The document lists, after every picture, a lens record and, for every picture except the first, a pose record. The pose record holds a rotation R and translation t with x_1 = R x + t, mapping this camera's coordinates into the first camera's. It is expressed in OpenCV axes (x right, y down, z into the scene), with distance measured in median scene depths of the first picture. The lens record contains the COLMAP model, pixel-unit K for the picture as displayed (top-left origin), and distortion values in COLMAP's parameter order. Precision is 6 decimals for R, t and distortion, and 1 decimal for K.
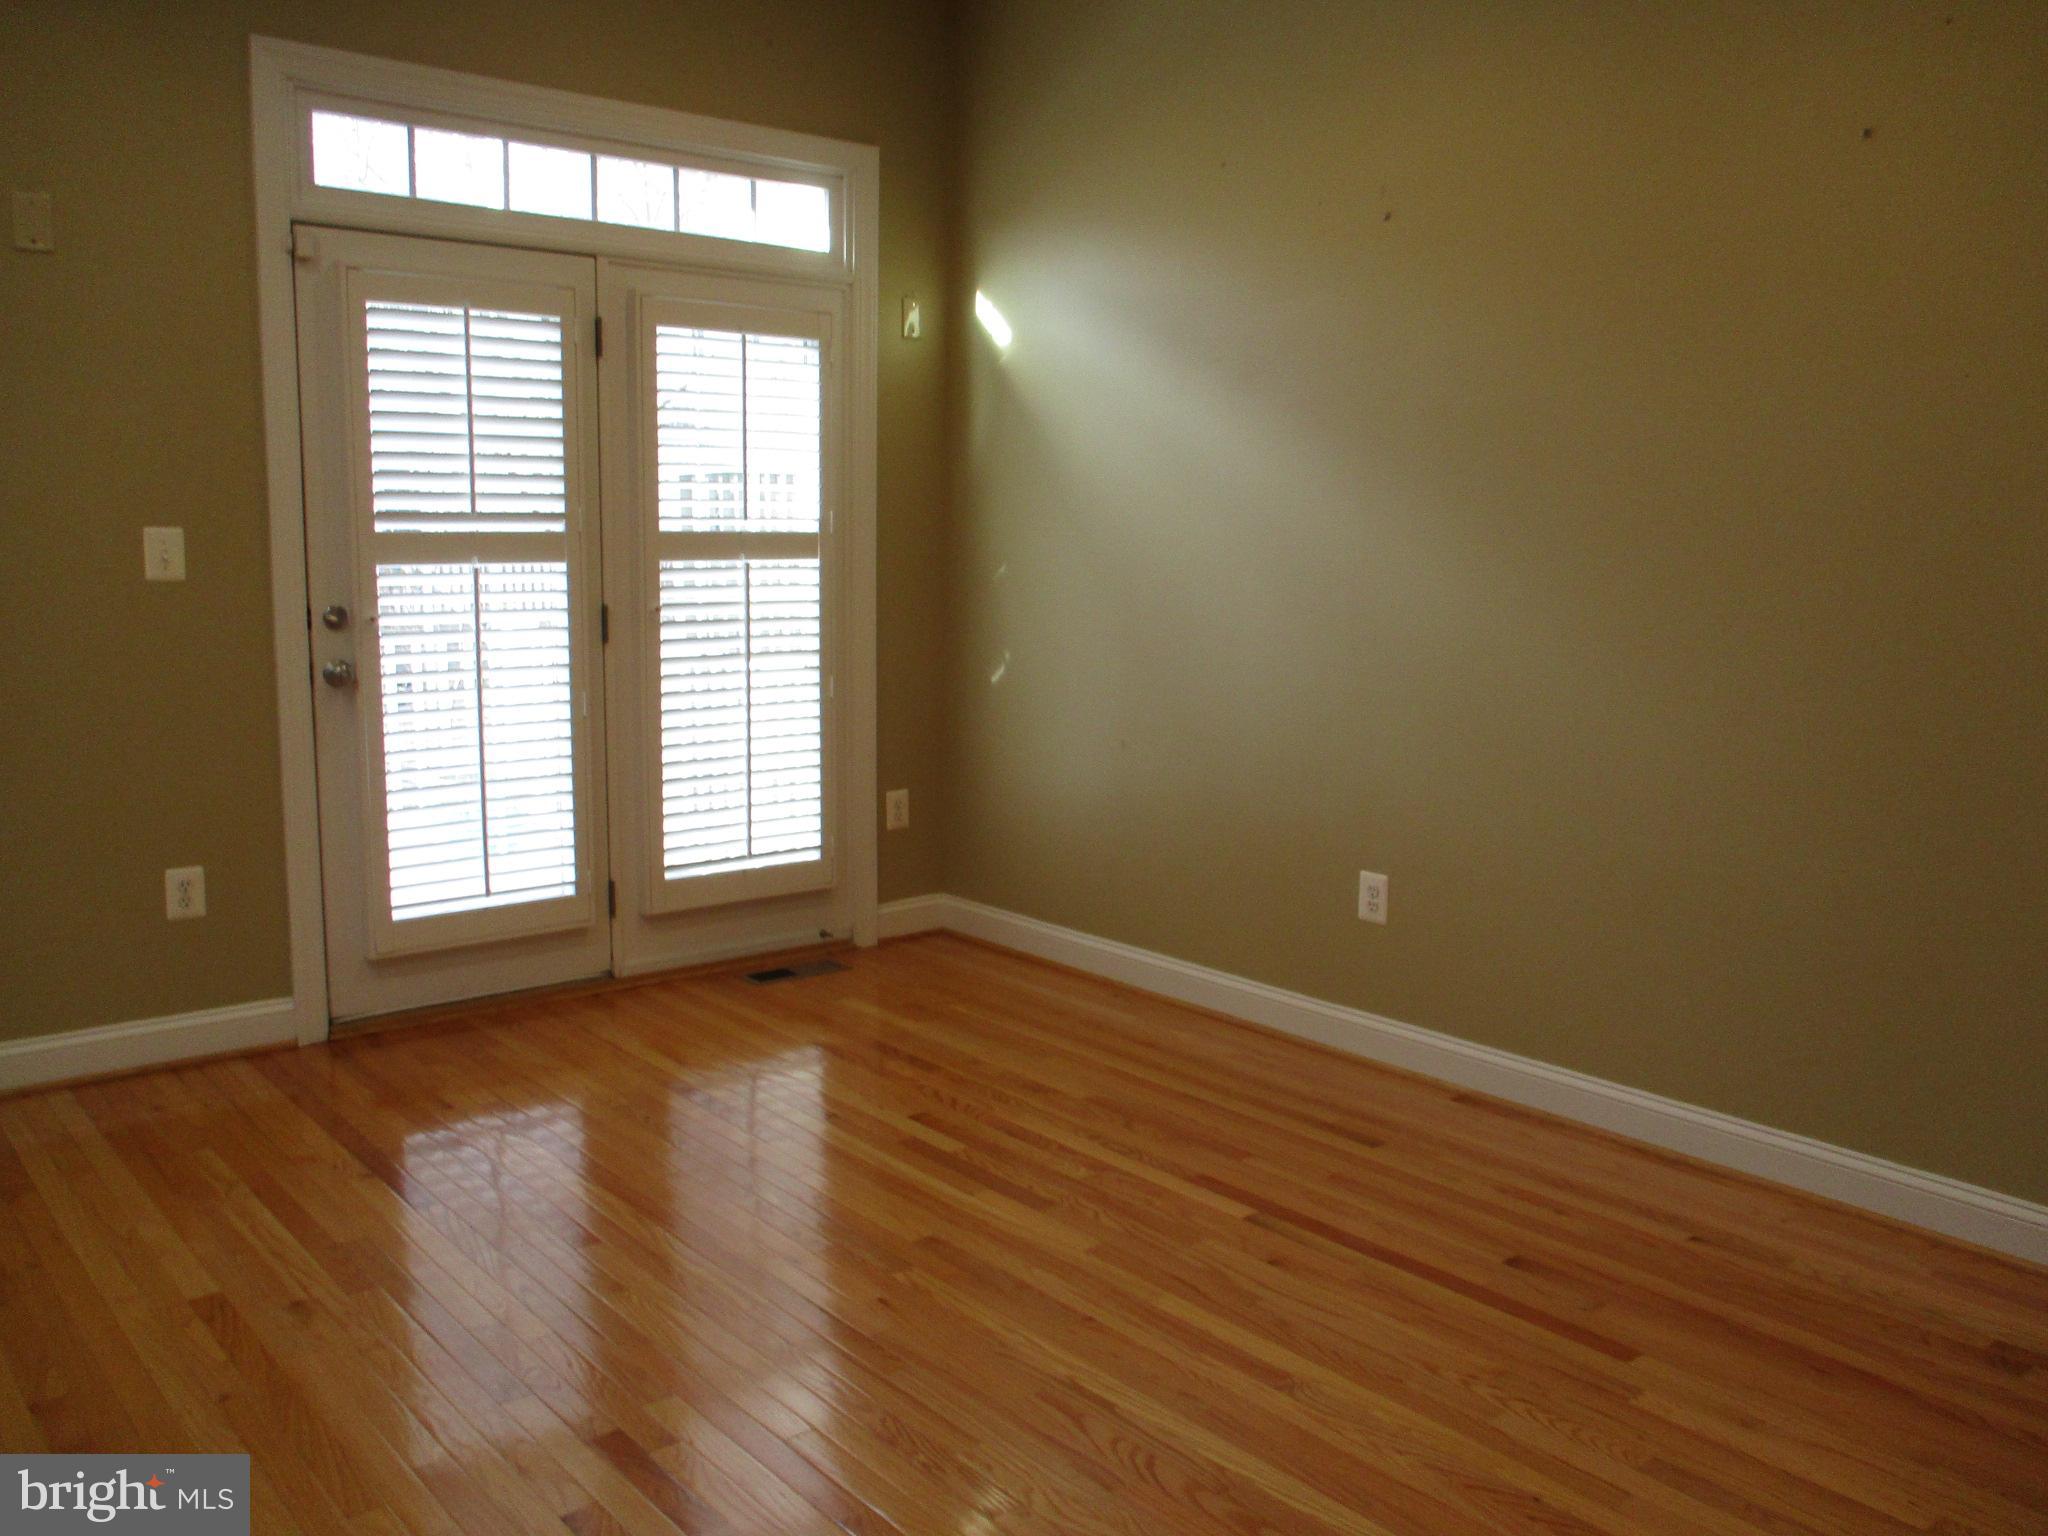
lens RADIAL K [[1687.3, 0, 1024.2], [0, 1687.3, 765.5], [0, 0, 1]] dist [-0.005880, -0.005467]
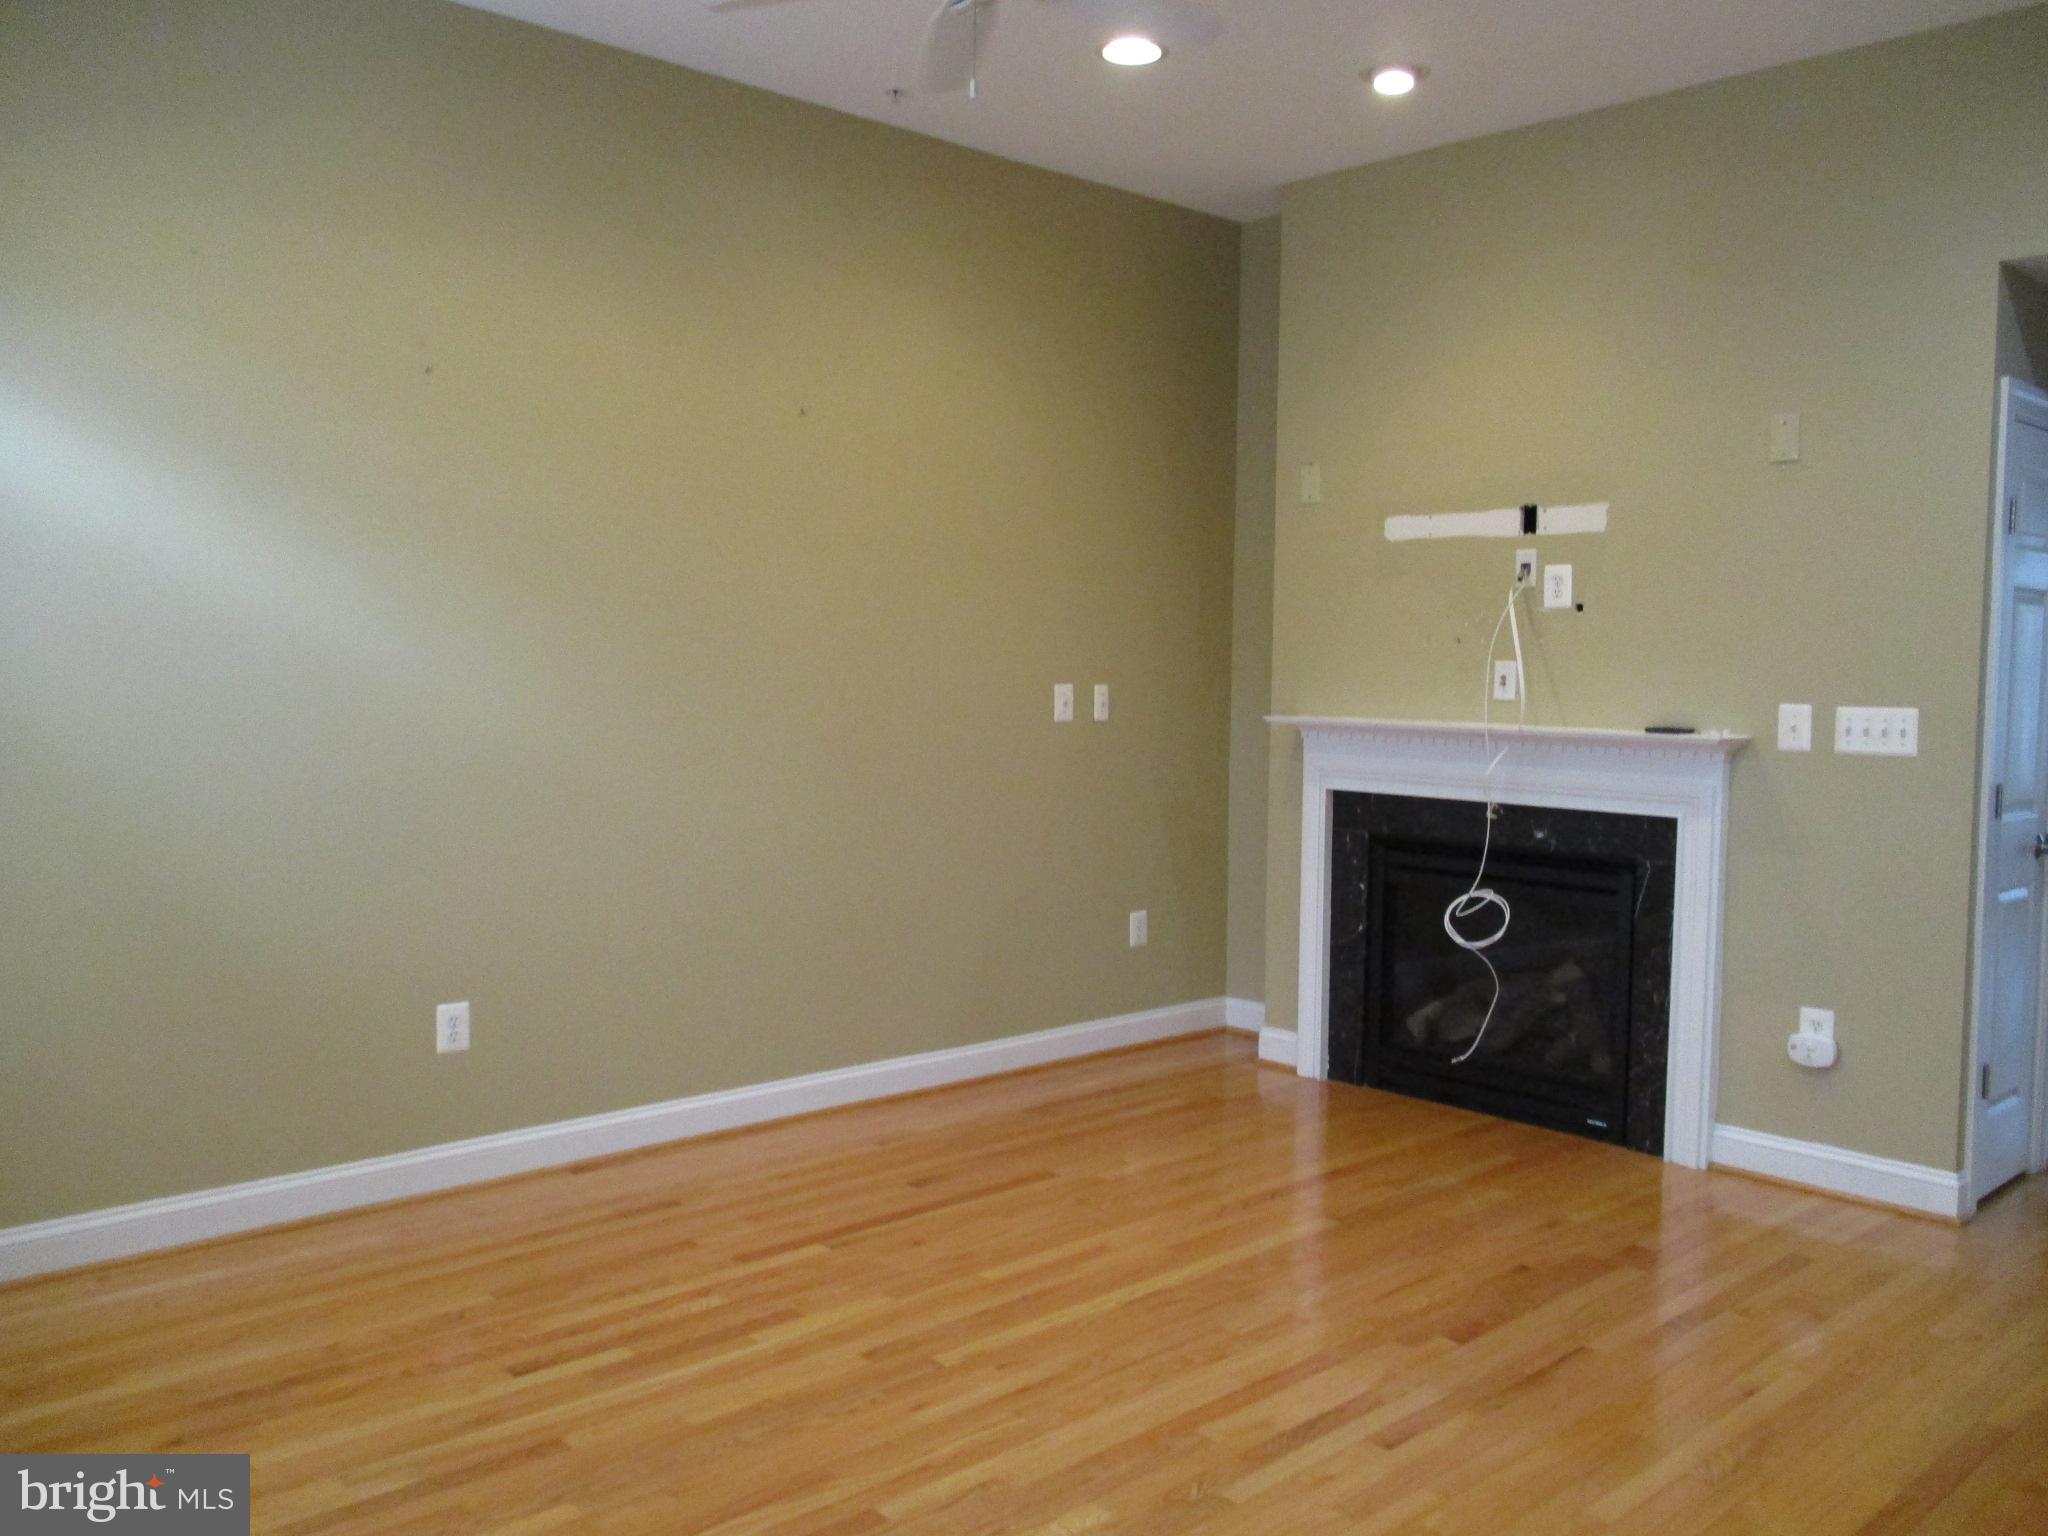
lens RADIAL K [[1687.3, 0, 1024.5], [0, 1687.3, 768.8], [0, 0, 1]] dist [-0.005880, -0.005467]
pose [[-0.042880, -0.076288, 0.996163, -0.957331], [0.129878, 0.988194, 0.081268, -0.135124], [-0.990602, 0.132865, -0.032465, 0.790042]]
